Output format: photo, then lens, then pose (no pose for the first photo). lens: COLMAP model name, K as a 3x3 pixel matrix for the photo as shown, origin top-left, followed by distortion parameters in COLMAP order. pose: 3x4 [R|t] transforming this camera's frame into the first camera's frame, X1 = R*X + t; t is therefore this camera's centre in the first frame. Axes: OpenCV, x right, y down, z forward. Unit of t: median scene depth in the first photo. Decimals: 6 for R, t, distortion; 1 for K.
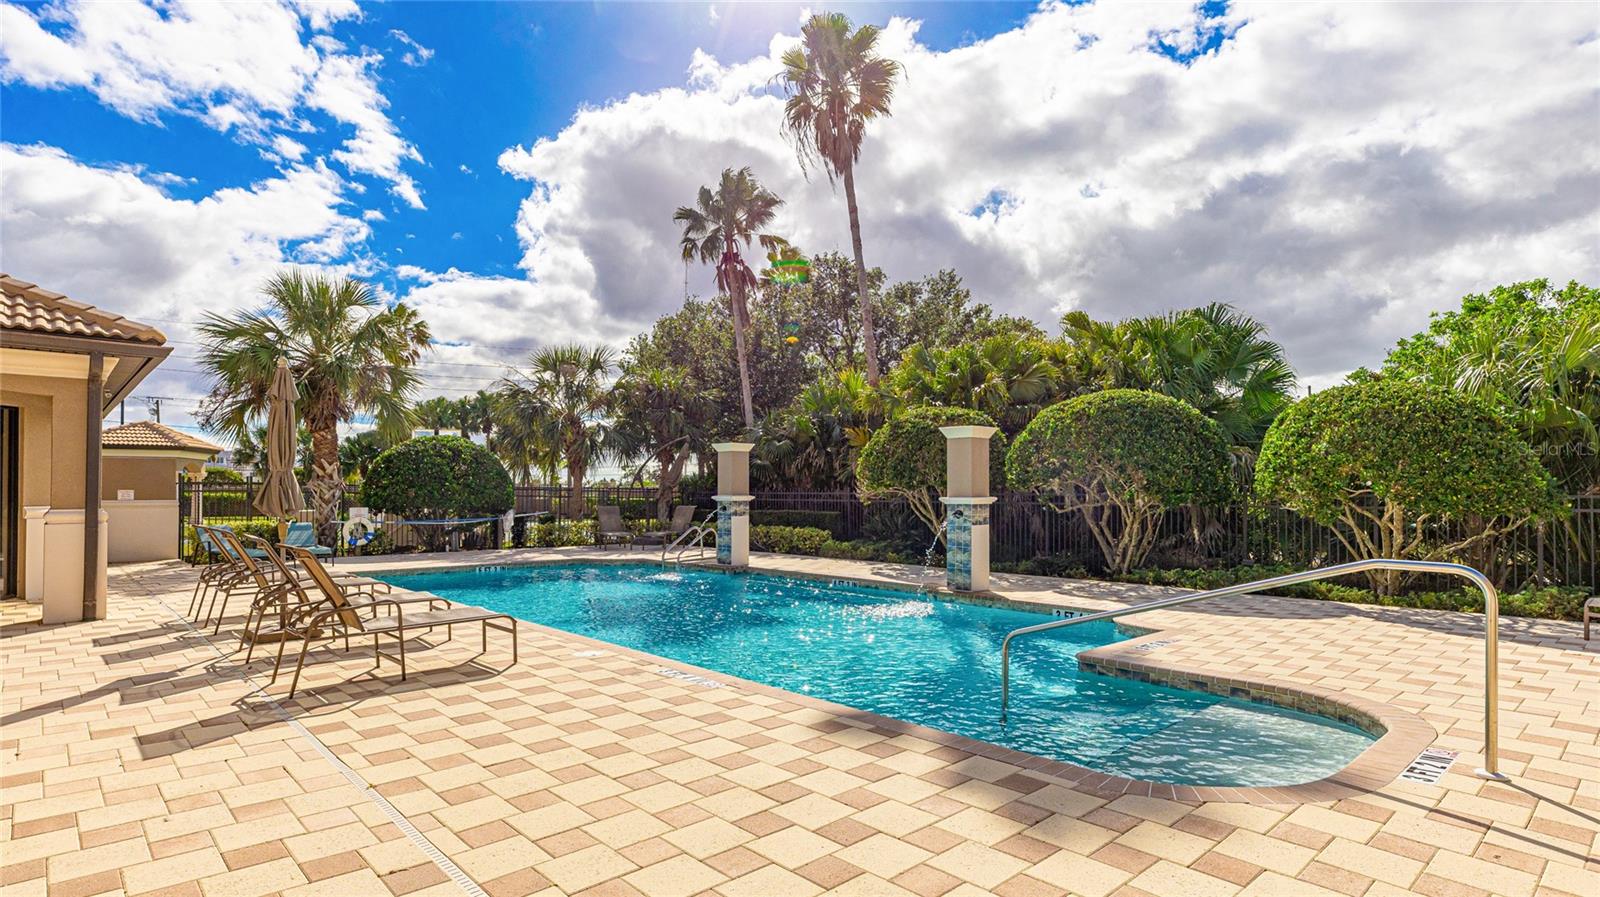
lens RADIAL K [[827.9, 0, 800.0], [0, 827.9, 448.5], [0, 0, 1]] dist [-0.000363, -0.000195]
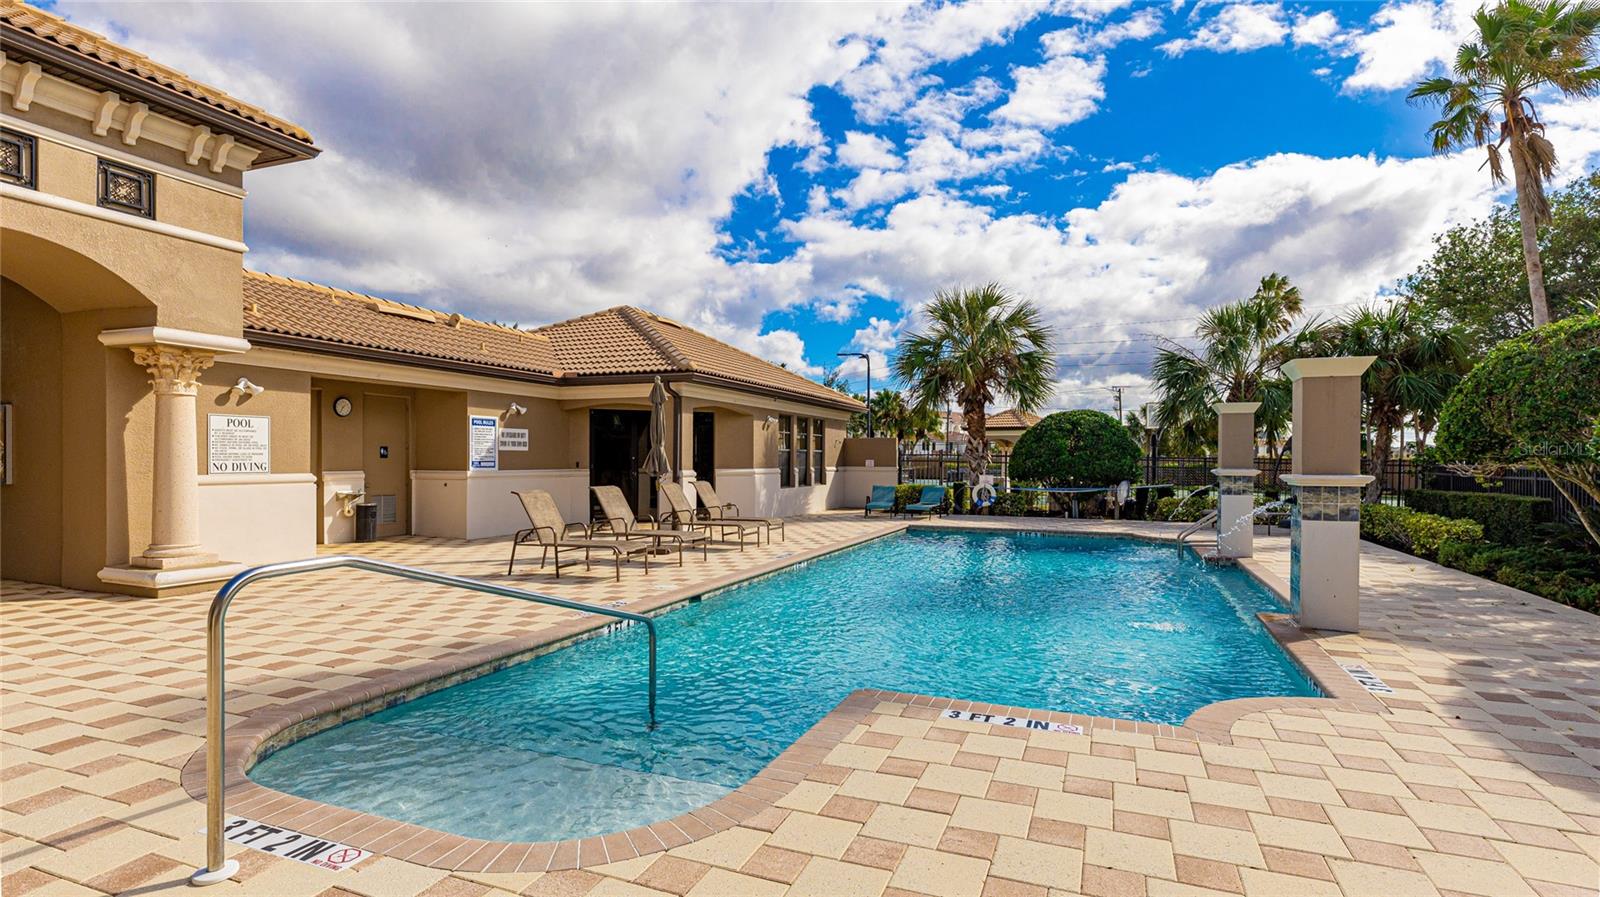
lens RADIAL K [[784.2, 0, 800.0], [0, 784.2, 448.5], [0, 0, 1]] dist [0.000871, 0.000207]
pose [[0.429941, -0.009281, -0.902809, 0.426390], [0.039669, 0.999176, 0.008620, 0.014400], [0.901985, -0.039520, 0.429955, 0.305222]]
